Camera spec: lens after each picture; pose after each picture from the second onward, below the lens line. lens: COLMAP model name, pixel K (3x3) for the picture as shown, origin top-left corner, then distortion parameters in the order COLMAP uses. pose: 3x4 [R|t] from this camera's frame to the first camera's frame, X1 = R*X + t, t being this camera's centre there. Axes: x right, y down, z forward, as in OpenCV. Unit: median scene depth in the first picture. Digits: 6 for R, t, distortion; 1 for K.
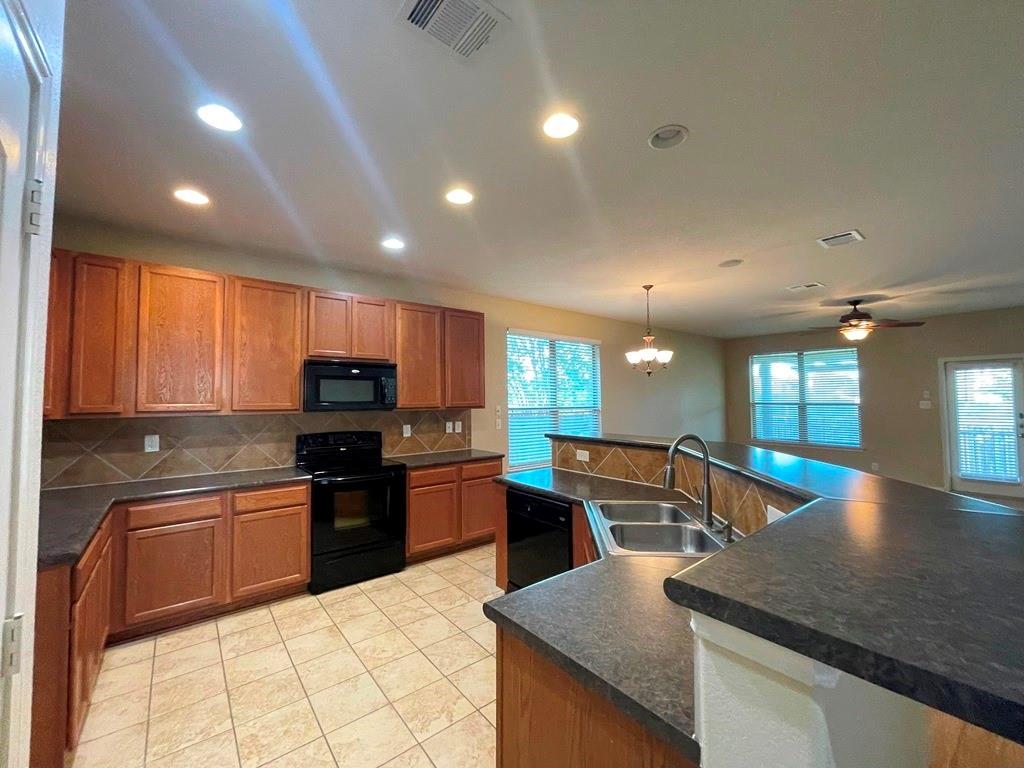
lens RADIAL K [[415.0, 0, 512.8], [0, 415.0, 384.4], [0, 0, 1]] dist [0.000668, 0.000658]
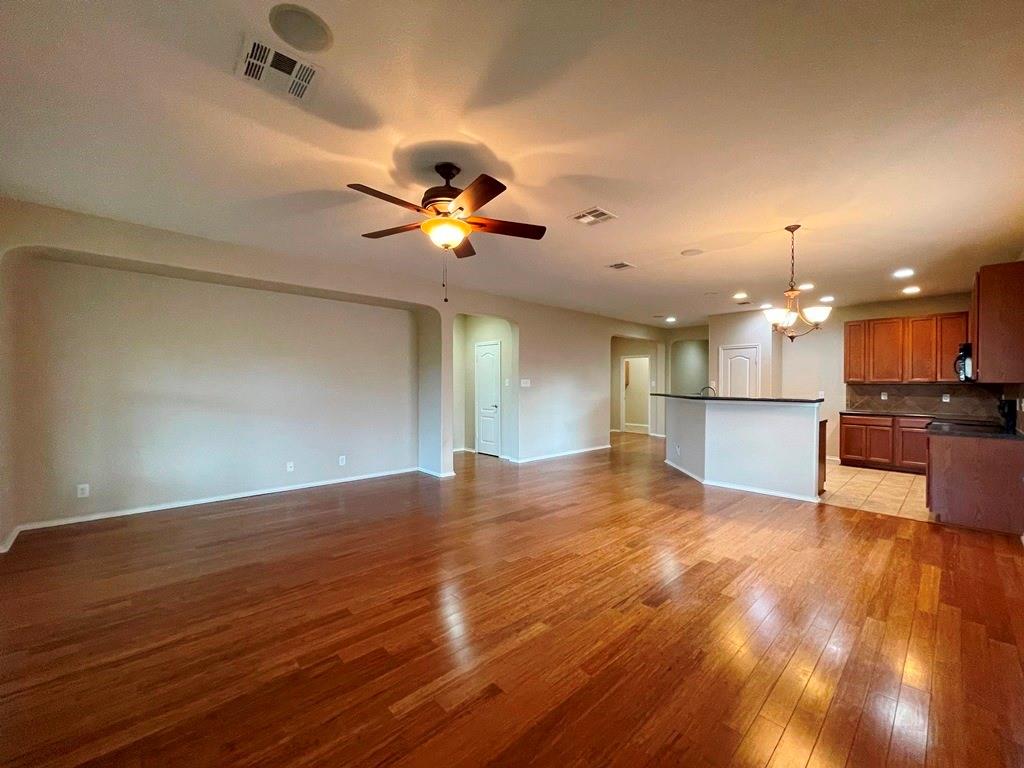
lens RADIAL K [[415.0, 0, 512.8], [0, 415.0, 384.4], [0, 0, 1]] dist [0.000668, 0.000658]
pose [[-0.997327, 0.006290, -0.072794, 1.078361], [0.009383, 0.999065, -0.042214, 0.103432], [0.072460, -0.042784, -0.996453, 2.054756]]
